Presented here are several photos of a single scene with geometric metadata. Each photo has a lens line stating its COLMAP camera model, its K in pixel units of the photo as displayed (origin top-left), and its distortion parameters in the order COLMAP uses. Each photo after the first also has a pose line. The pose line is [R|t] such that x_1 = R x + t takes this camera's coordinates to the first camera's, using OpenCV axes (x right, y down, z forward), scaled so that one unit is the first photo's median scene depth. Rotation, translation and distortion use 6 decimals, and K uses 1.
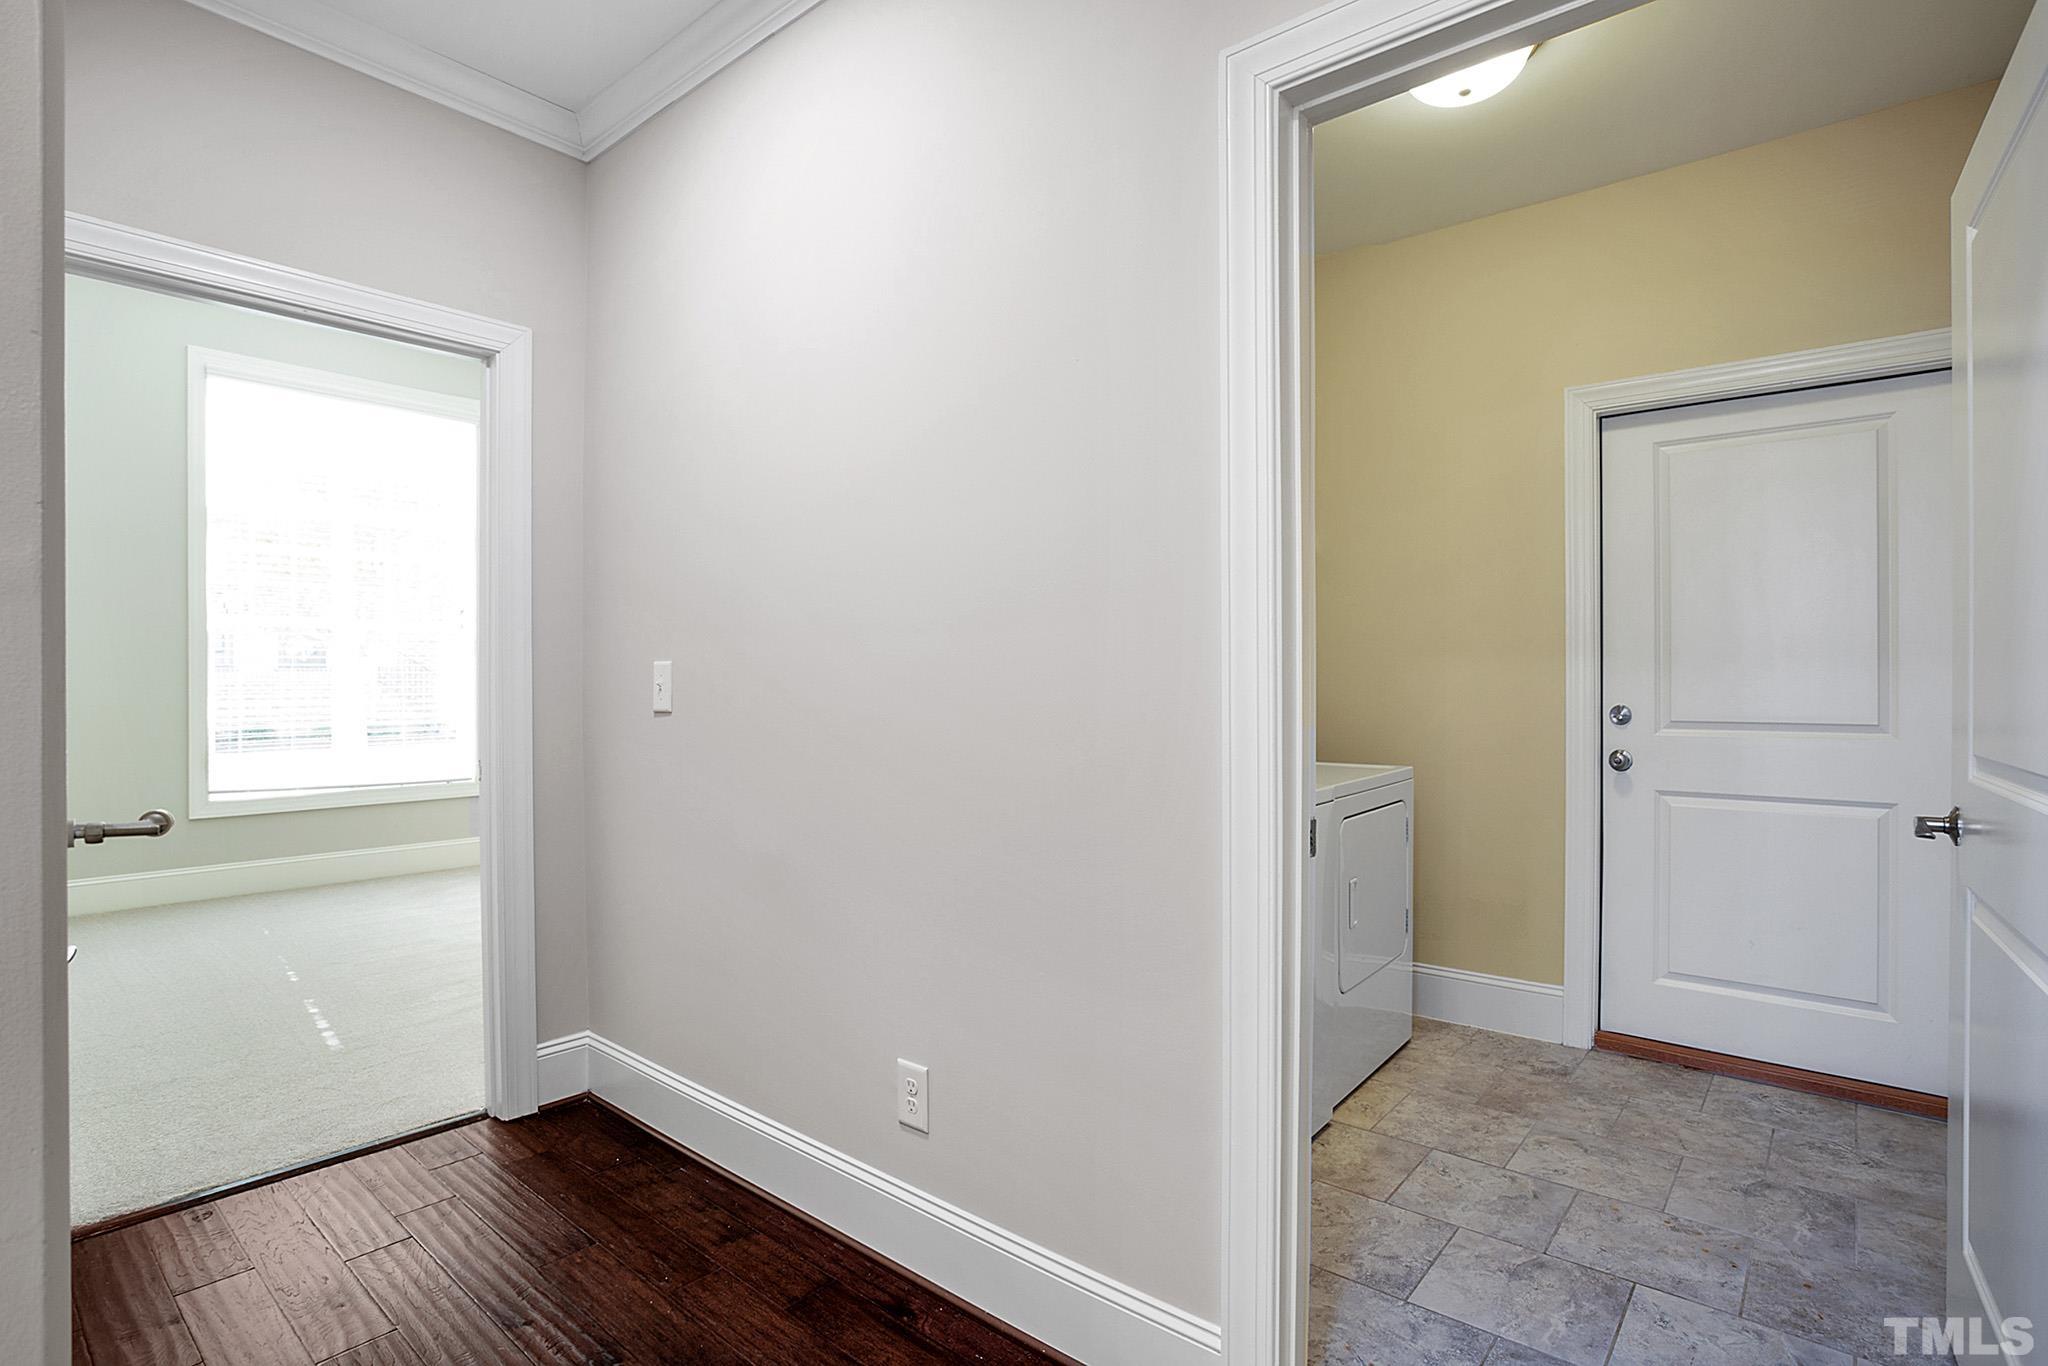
lens RADIAL K [[1004.6, 0, 1027.5], [0, 1004.6, 707.6], [0, 0, 1]] dist [-0.068522, 0.032447]
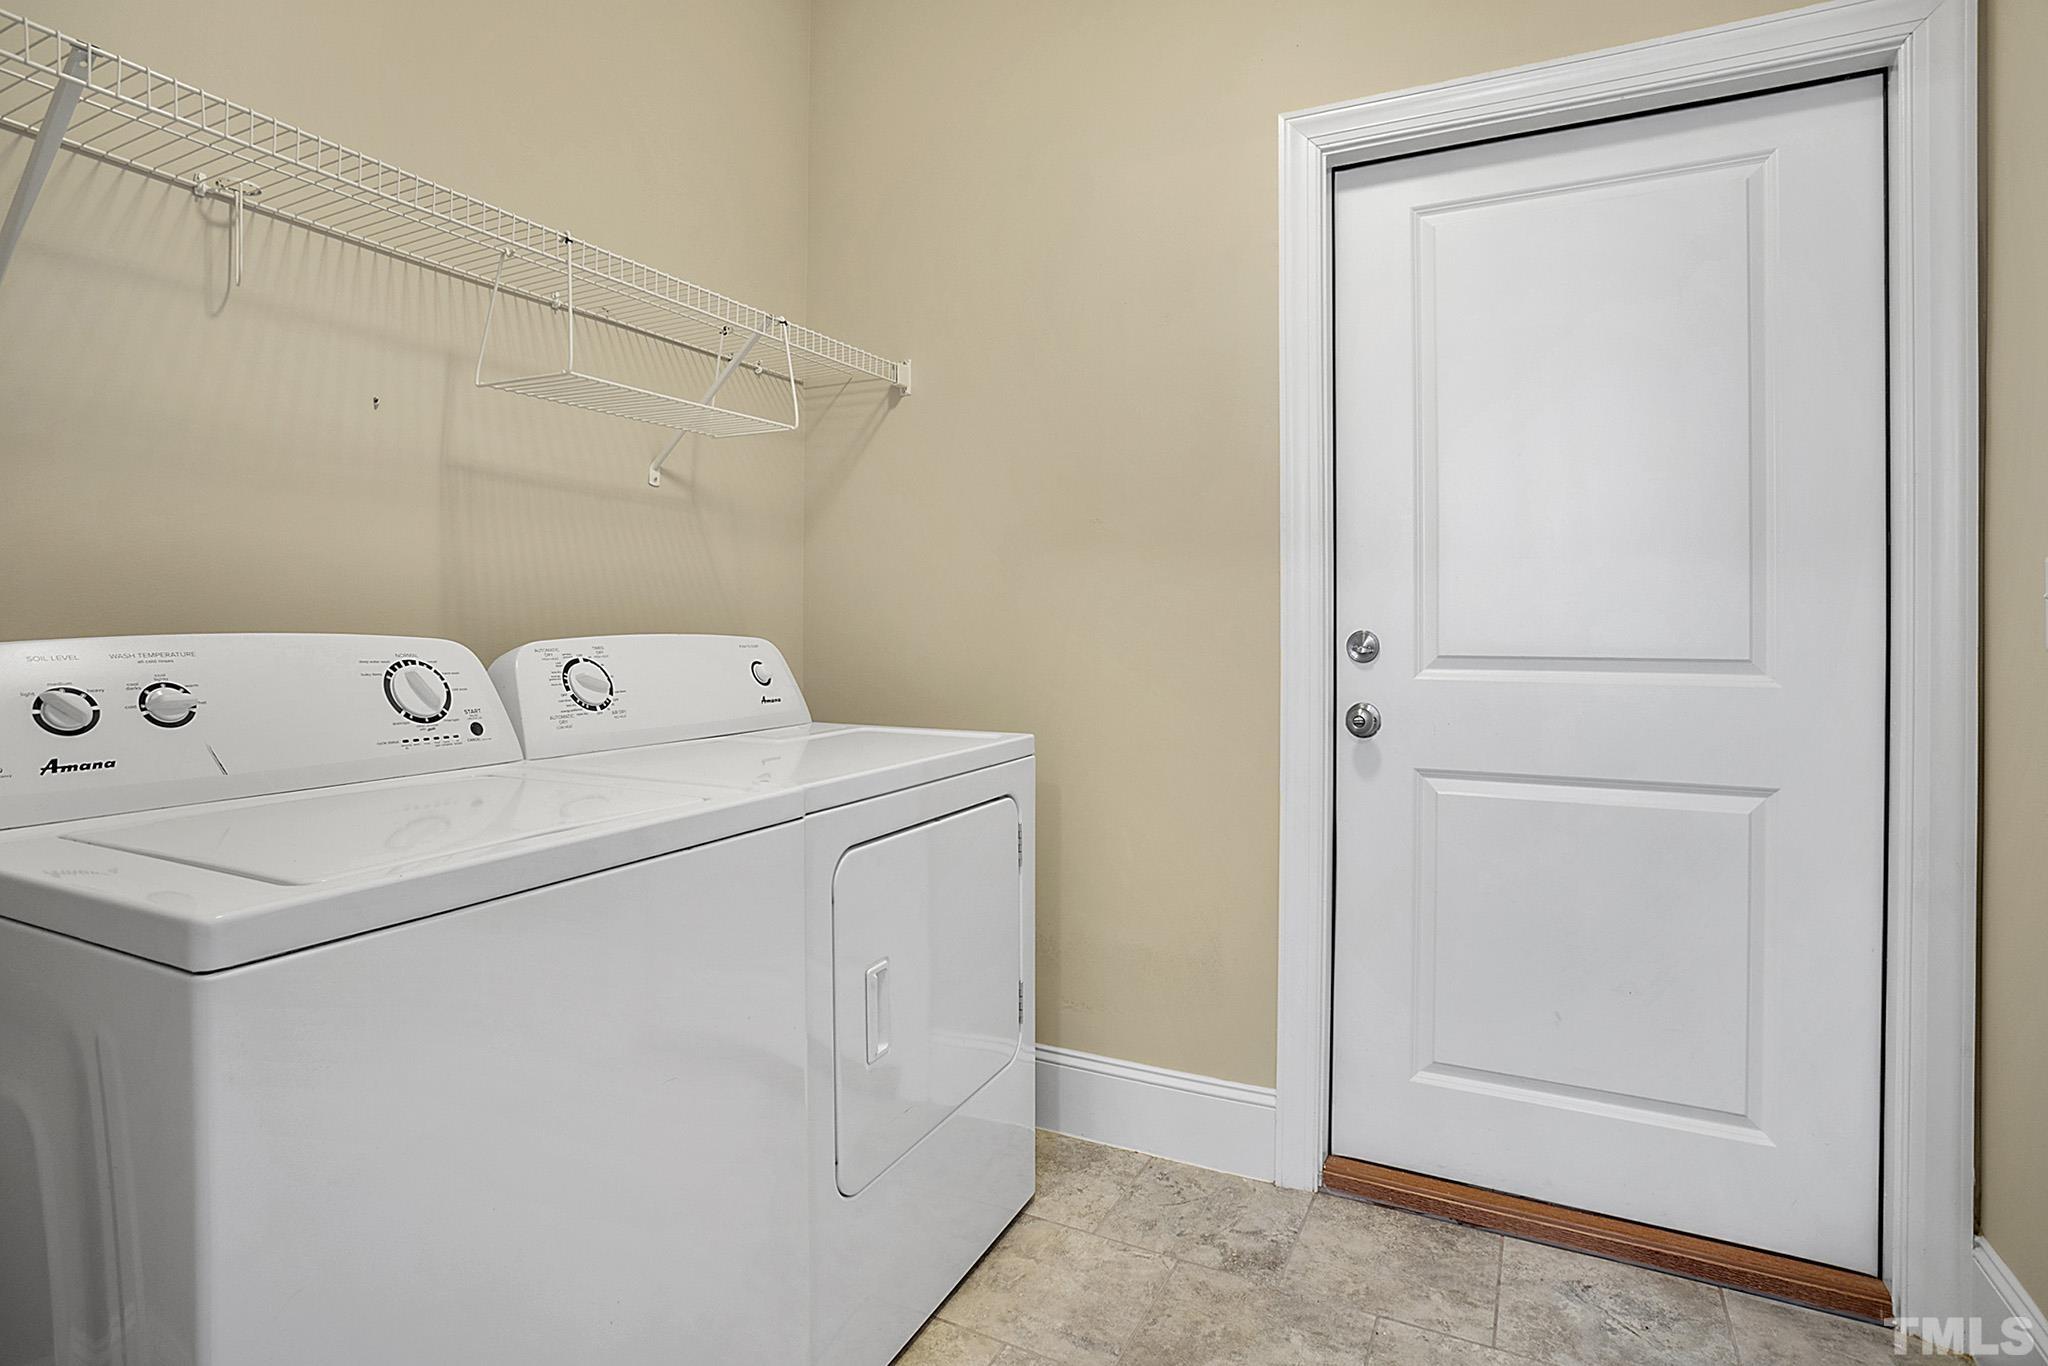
lens RADIAL K [[1023.7, 0, 1023.0], [0, 1023.7, 661.7], [0, 0, 1]] dist [-0.075171, 0.036386]
pose [[0.973651, 0.000927, 0.228043, 0.258992], [-0.001577, 0.999995, 0.002669, 0.016207], [-0.228040, -0.002959, 0.973647, 0.444195]]
